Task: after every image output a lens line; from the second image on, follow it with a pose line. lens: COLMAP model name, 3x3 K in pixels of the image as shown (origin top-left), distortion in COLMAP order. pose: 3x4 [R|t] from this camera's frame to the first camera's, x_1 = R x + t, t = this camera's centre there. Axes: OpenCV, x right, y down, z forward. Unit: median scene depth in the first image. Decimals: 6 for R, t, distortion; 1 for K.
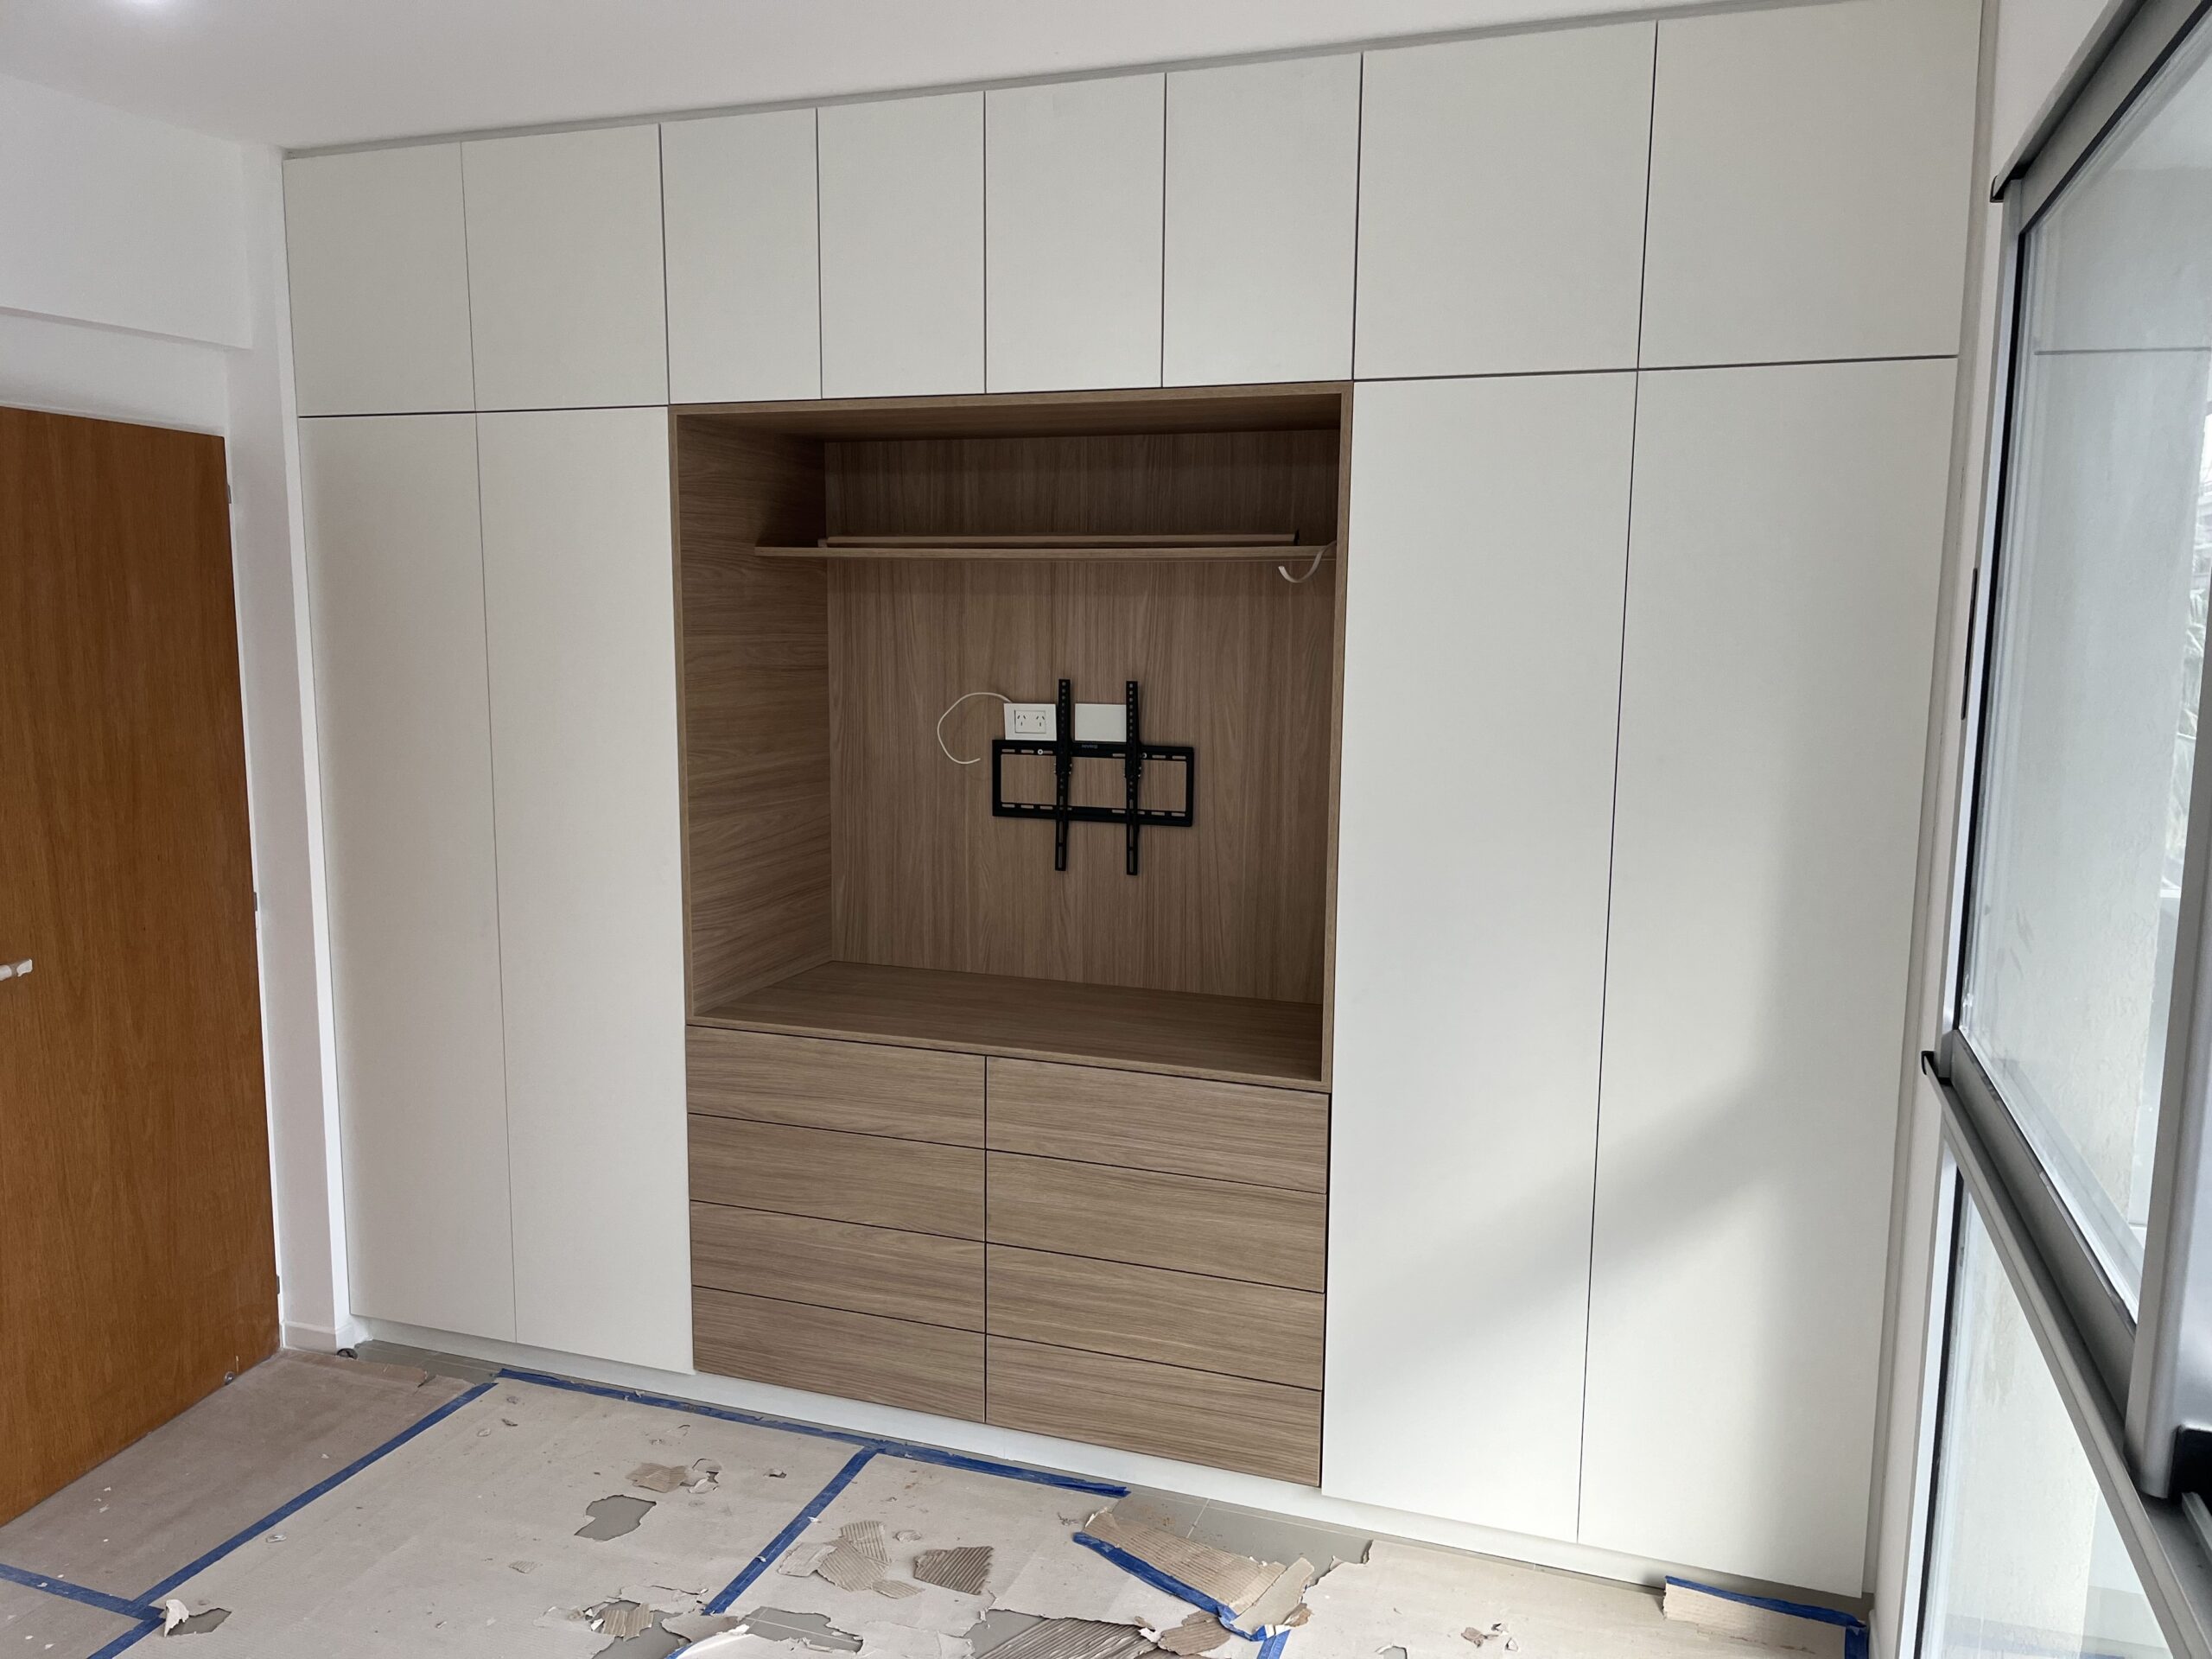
lens RADIAL K [[1679.5, 0, 1110.7], [0, 1679.5, 835.6], [0, 0, 1]] dist [0.070968, -0.099868]
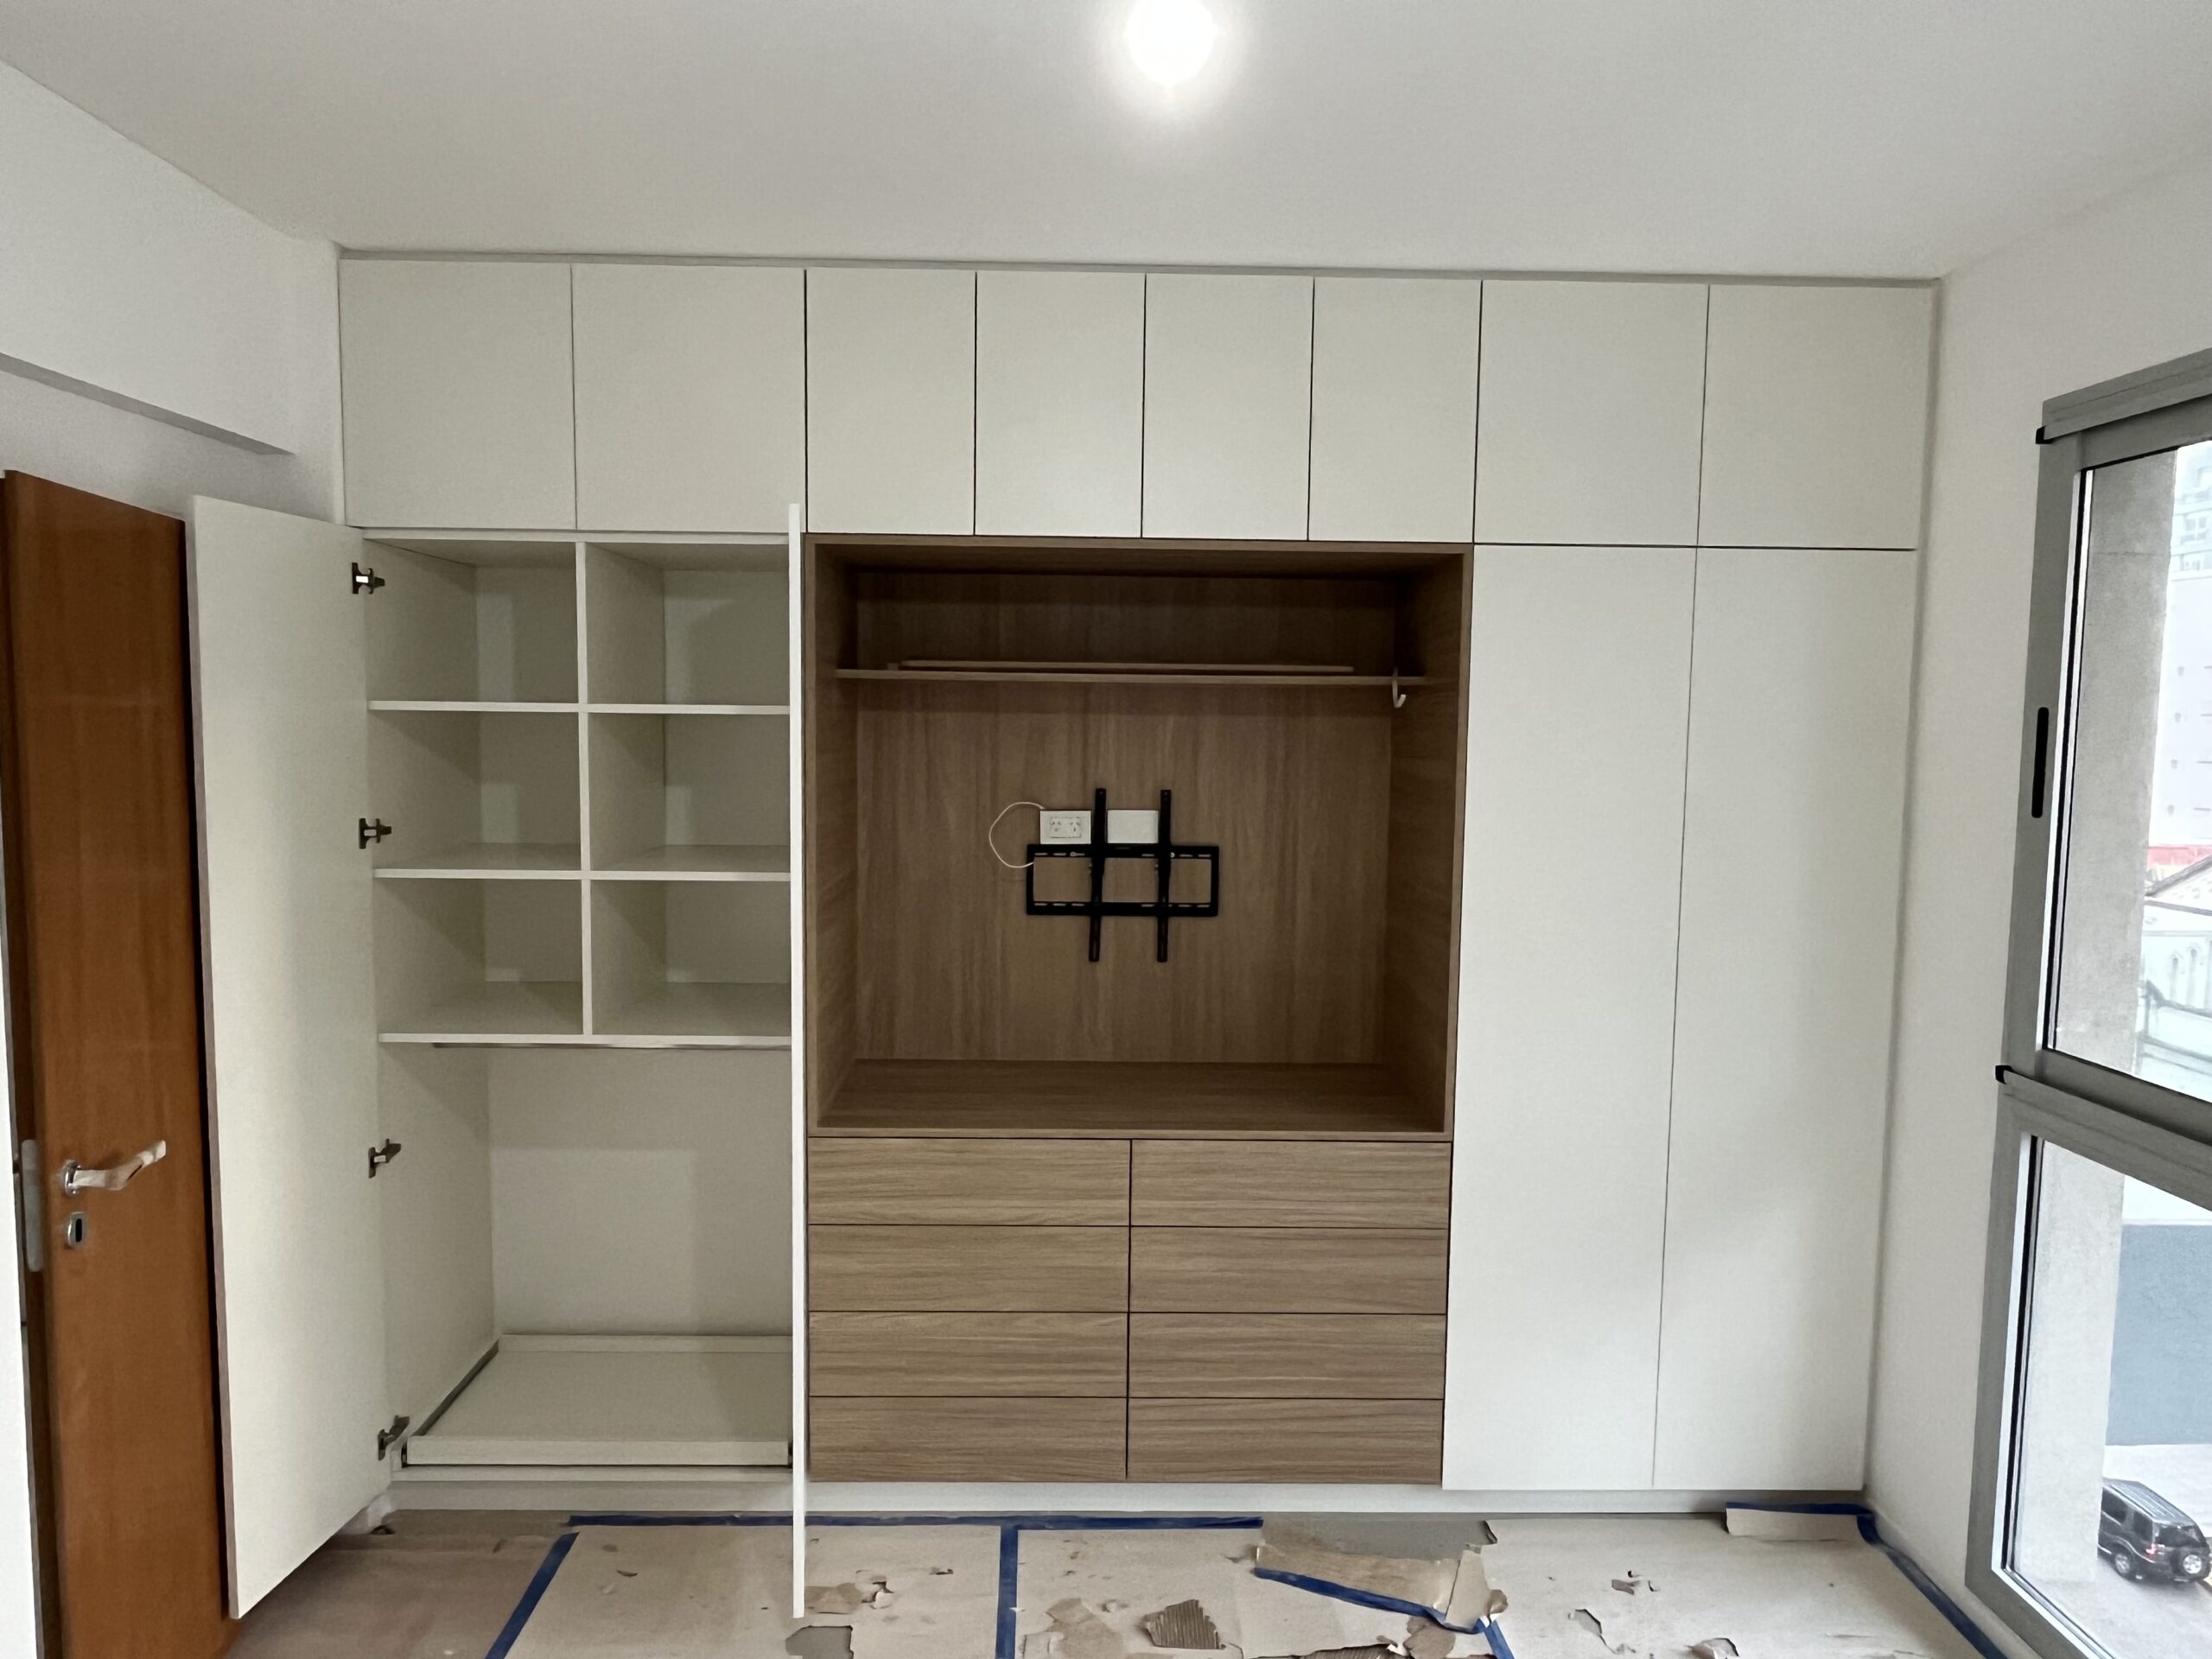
lens RADIAL K [[1384.6, 0, 1090.7], [0, 1384.6, 820.4], [0, 0, 1]] dist [0.001422, -0.000411]
pose [[0.934051, -0.023494, 0.356366, -0.389323], [0.043559, 0.997879, -0.048383, -0.030148], [-0.354474, 0.060715, 0.933093, 0.156023]]
